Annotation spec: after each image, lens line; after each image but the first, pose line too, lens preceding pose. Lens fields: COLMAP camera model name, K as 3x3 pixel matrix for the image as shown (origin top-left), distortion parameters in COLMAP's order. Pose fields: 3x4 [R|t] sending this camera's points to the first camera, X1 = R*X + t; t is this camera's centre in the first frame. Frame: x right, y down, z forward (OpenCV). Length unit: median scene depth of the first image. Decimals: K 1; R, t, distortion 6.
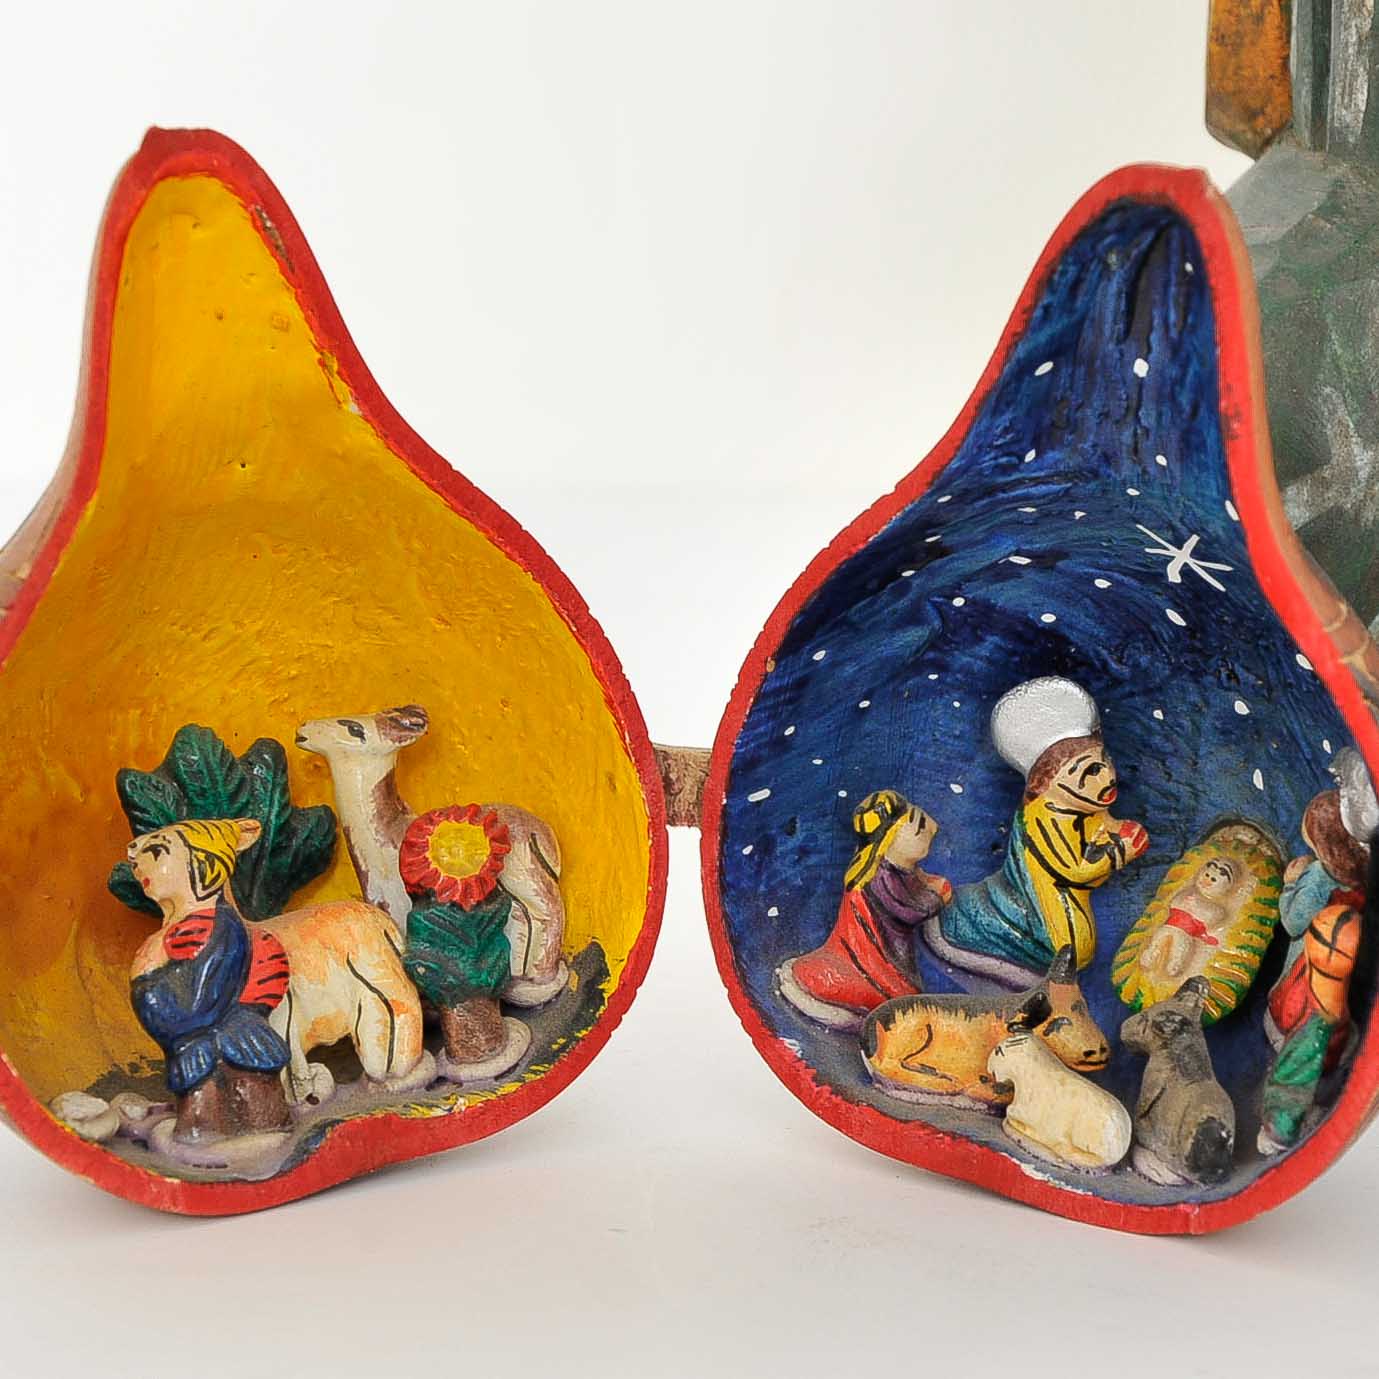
lens RADIAL K [[4704.4, 0, 690.8], [0, 4704.4, 691.7], [0, 0, 1]] dist [0.331952, 0.000000]
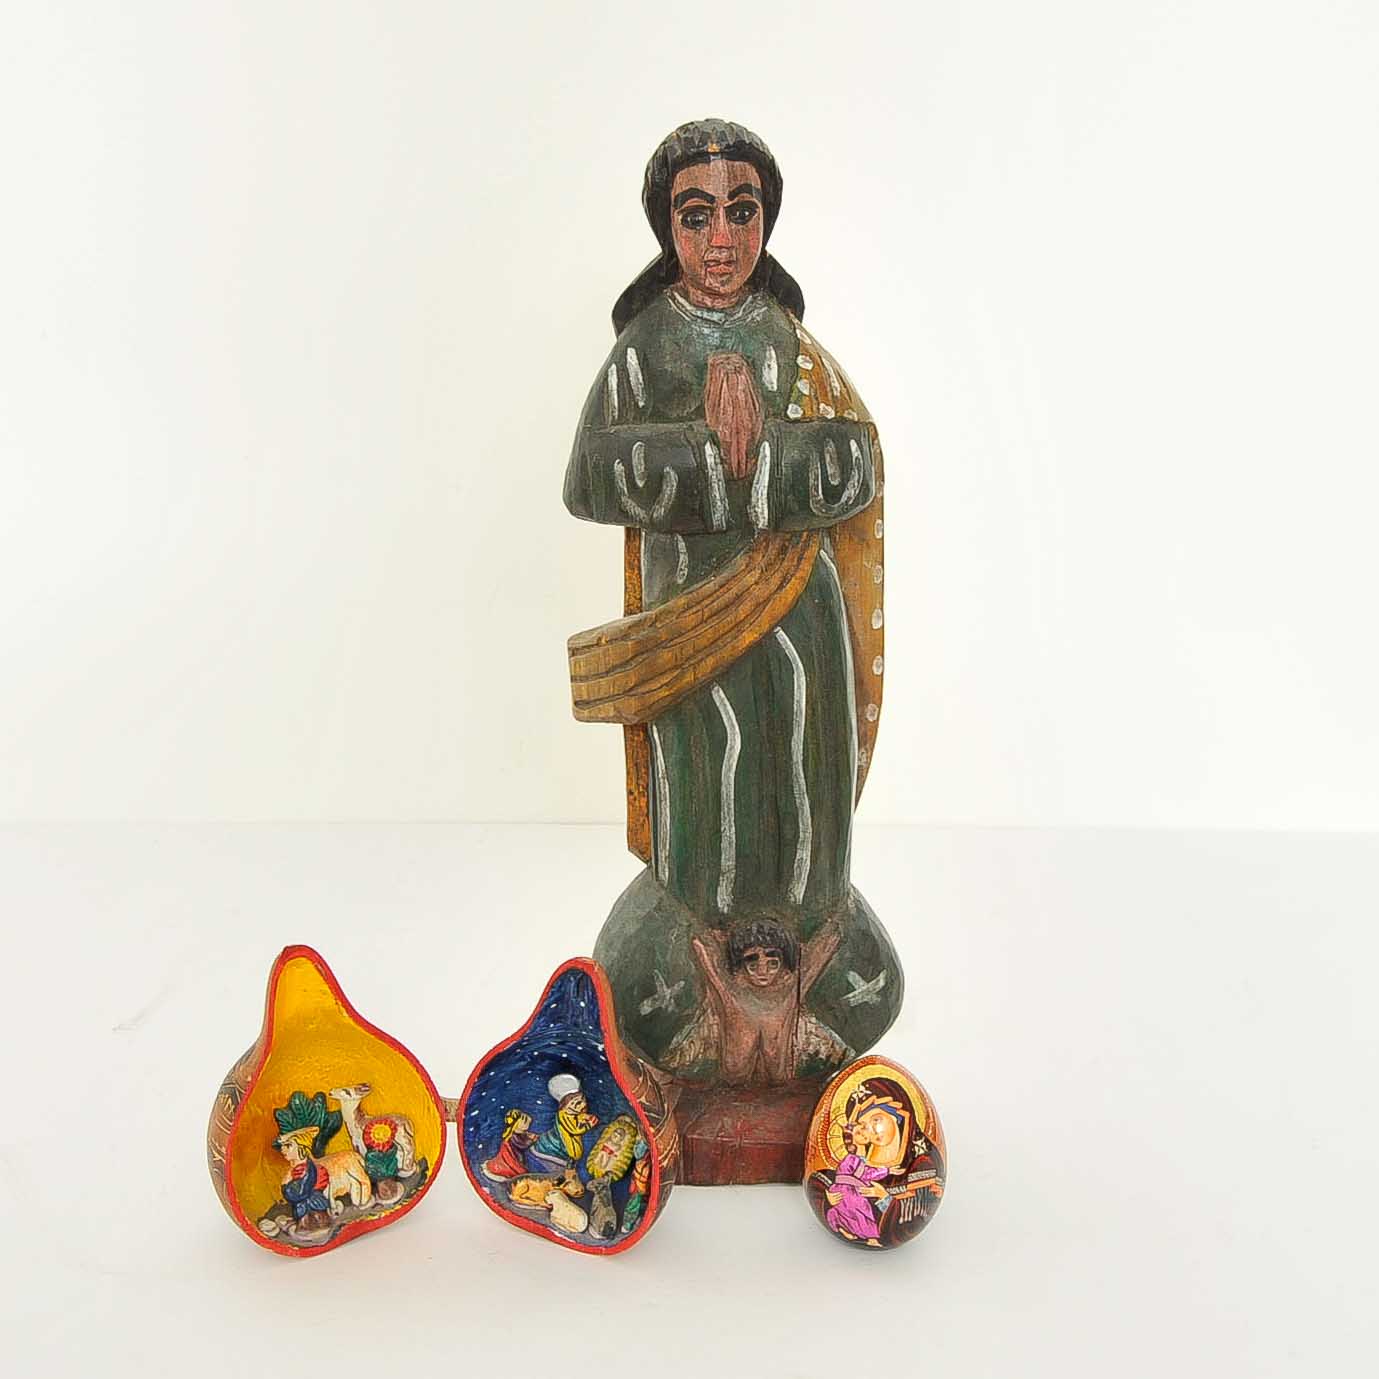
lens RADIAL K [[3402.1, 0, 687.9], [0, 3402.1, 688.4], [0, 0, 1]] dist [0.150689, 0.000000]
pose [[0.999371, -0.014776, 0.032225, 0.088782], [0.011805, 0.995825, 0.090515, -0.473910], [-0.033428, -0.090078, 0.995374, -1.288956]]
